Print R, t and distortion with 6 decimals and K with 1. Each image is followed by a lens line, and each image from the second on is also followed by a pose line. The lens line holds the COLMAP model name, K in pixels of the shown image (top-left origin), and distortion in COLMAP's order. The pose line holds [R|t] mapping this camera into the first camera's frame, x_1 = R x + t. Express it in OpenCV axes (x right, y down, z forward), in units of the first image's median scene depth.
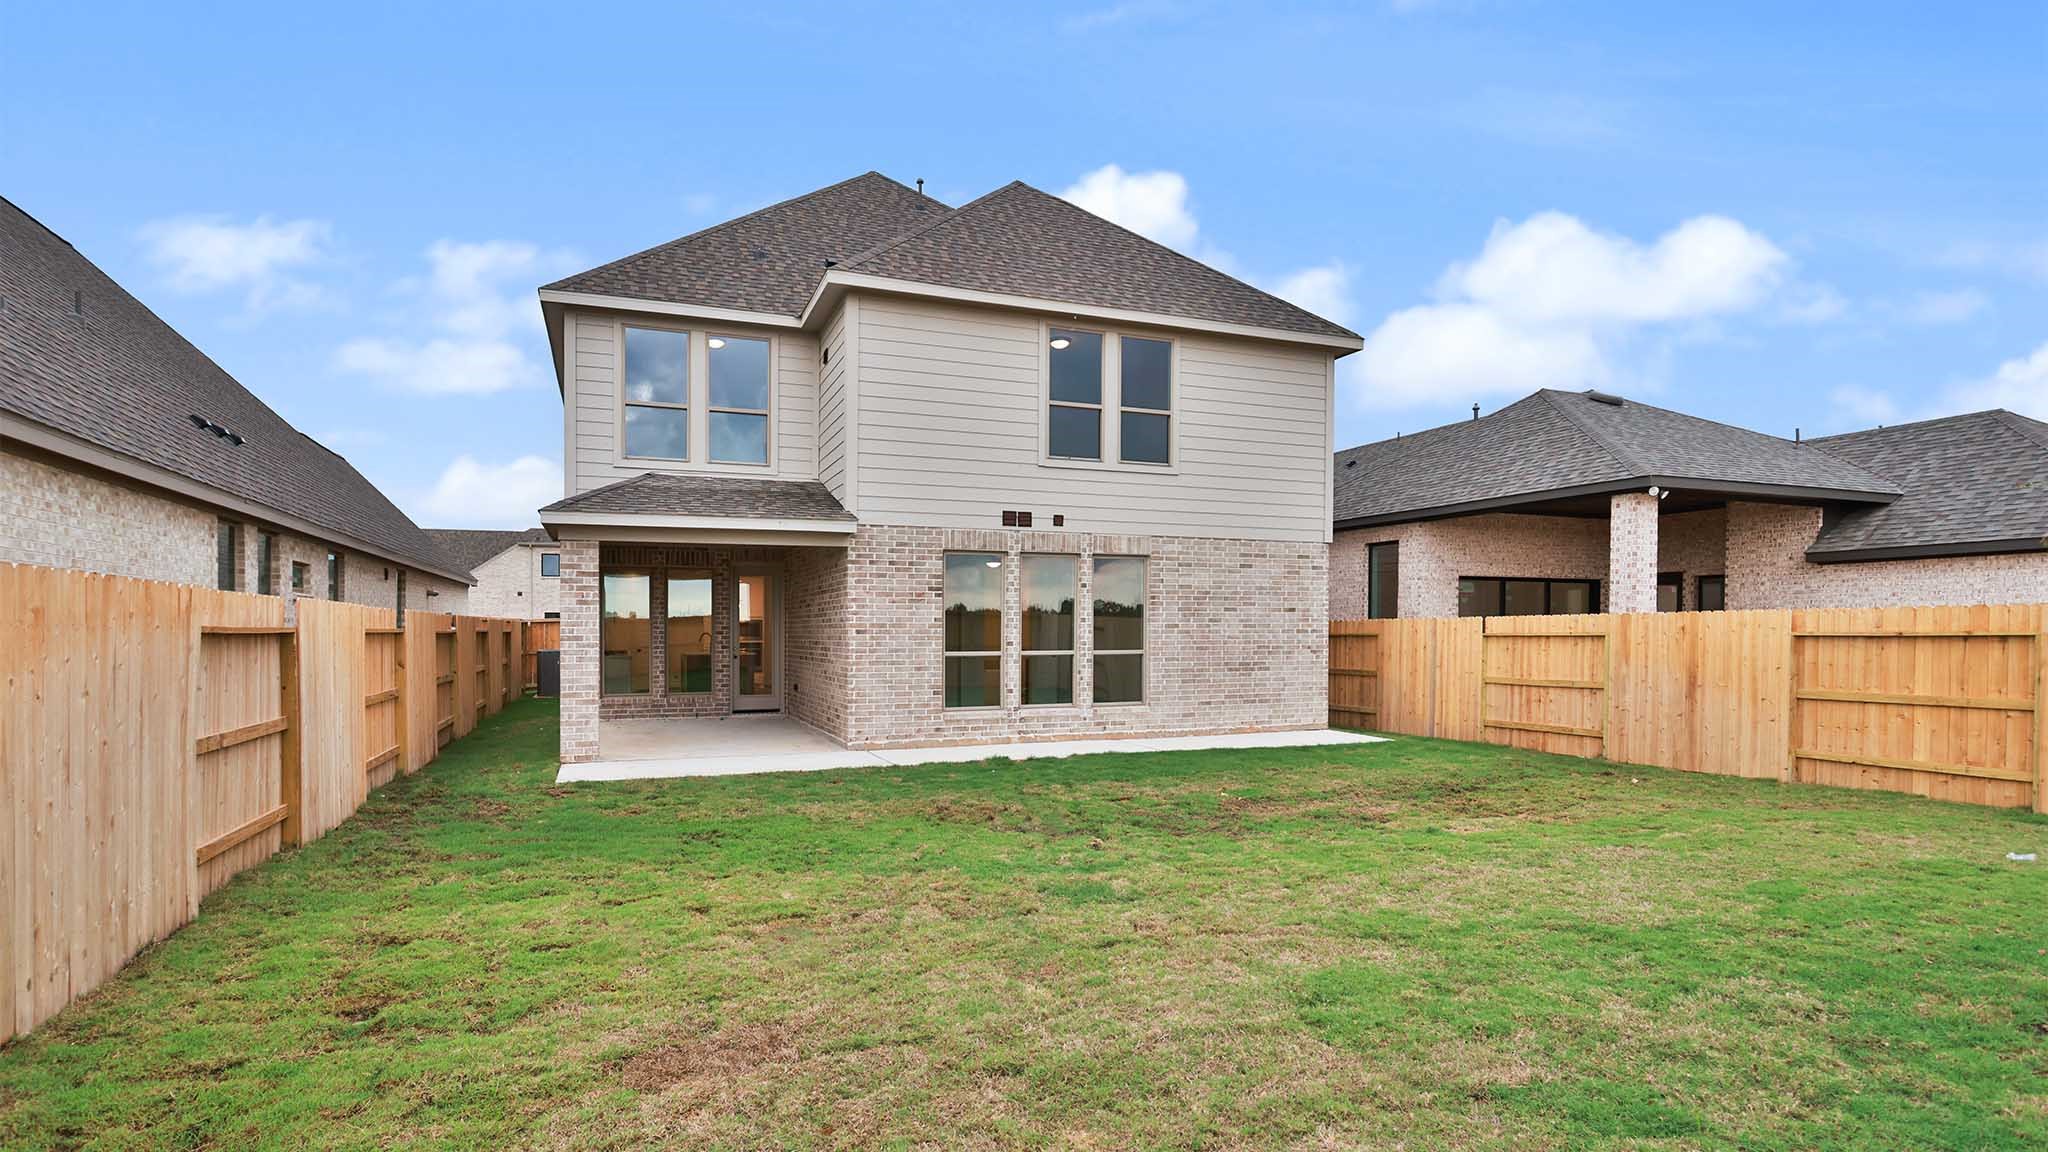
lens RADIAL K [[979.5, 0, 1024.0], [0, 979.5, 576.0], [0, 0, 1]] dist [-0.001621, -0.000173]
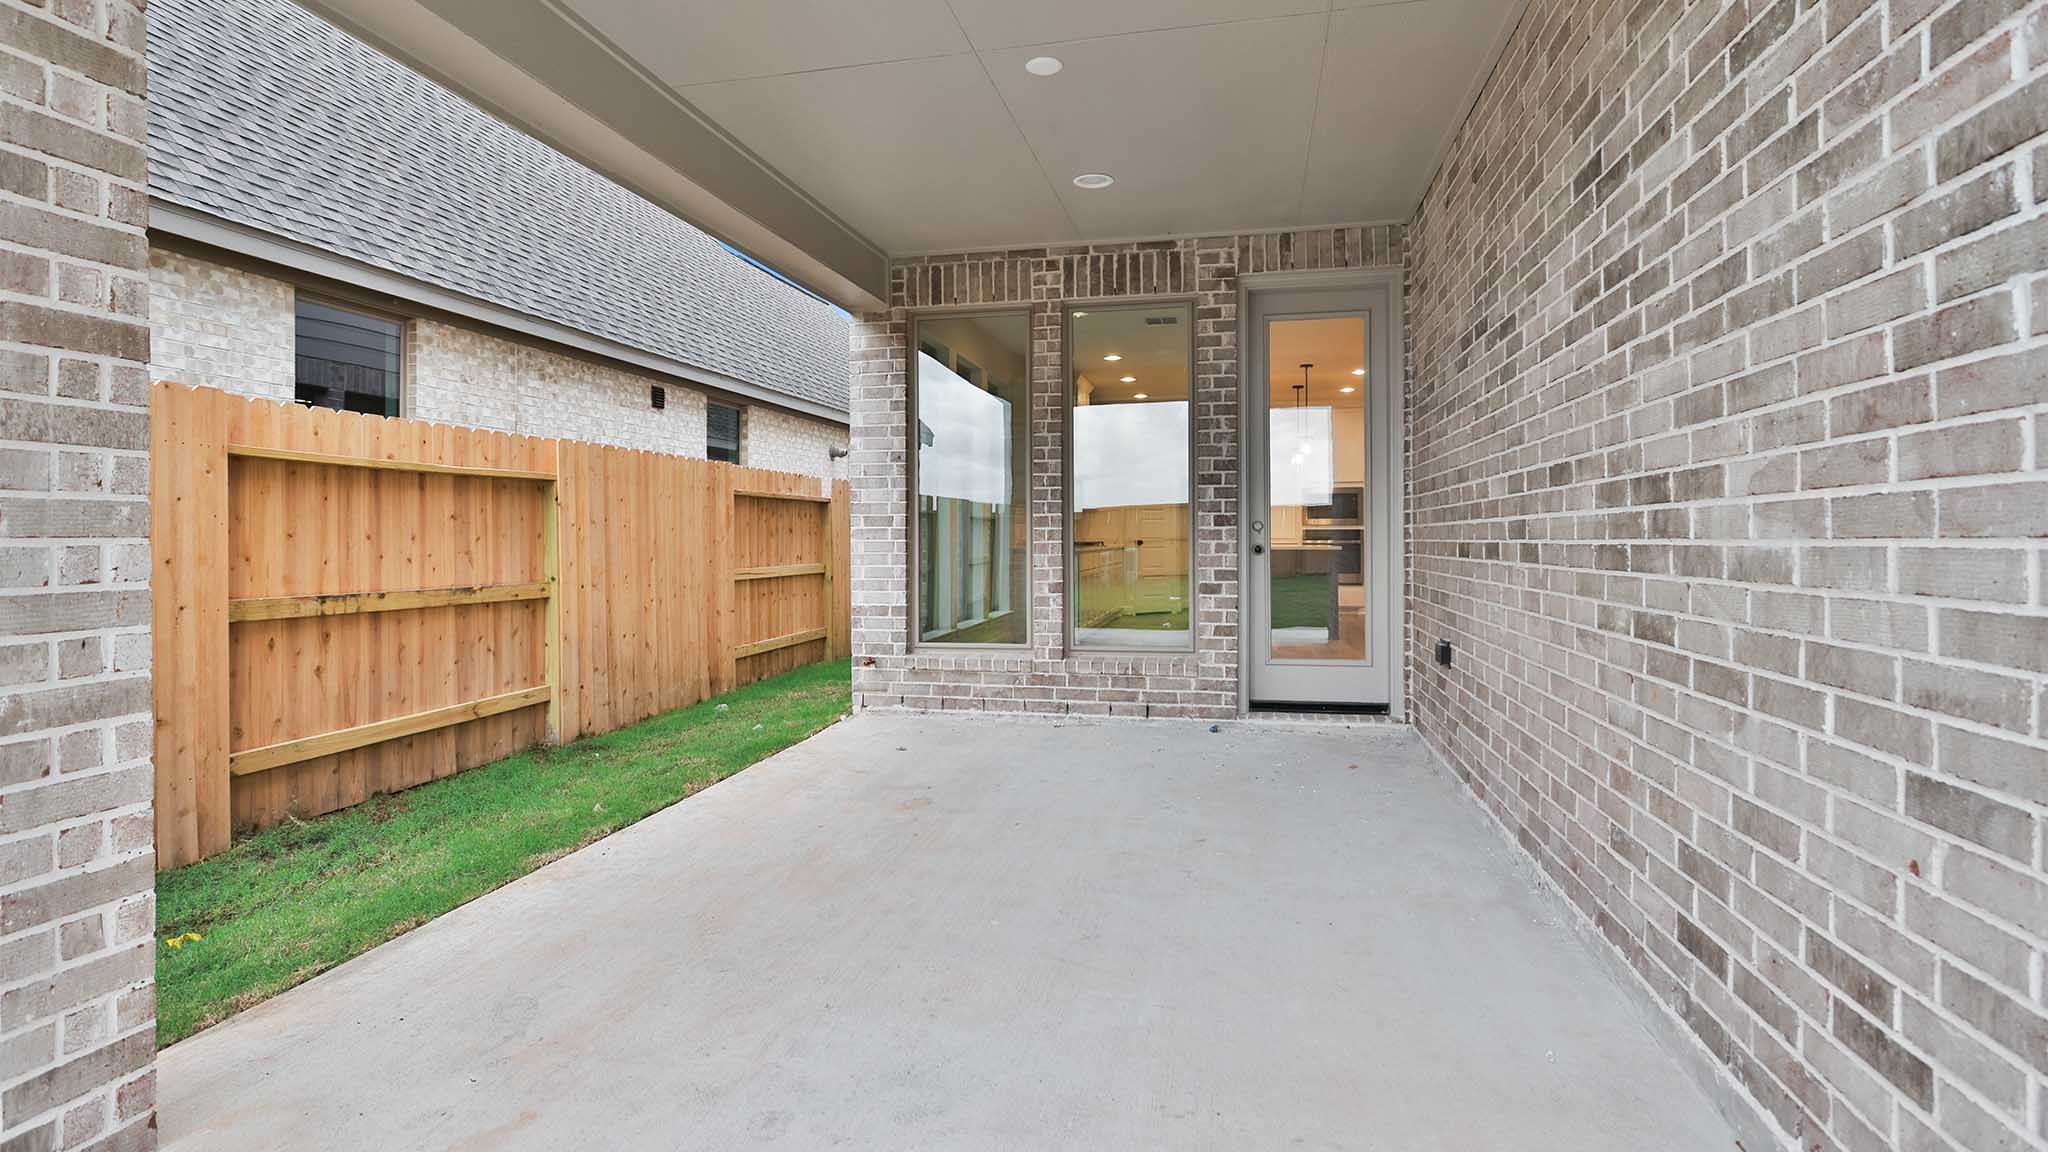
lens RADIAL K [[979.5, 0, 1024.0], [0, 979.5, 576.0], [0, 0, 1]] dist [-0.001621, -0.000173]
pose [[0.812155, 0.009875, -0.583358, -0.168049], [0.041090, 0.996406, 0.074072, 0.067347], [0.581992, -0.084128, 0.808831, 0.708542]]
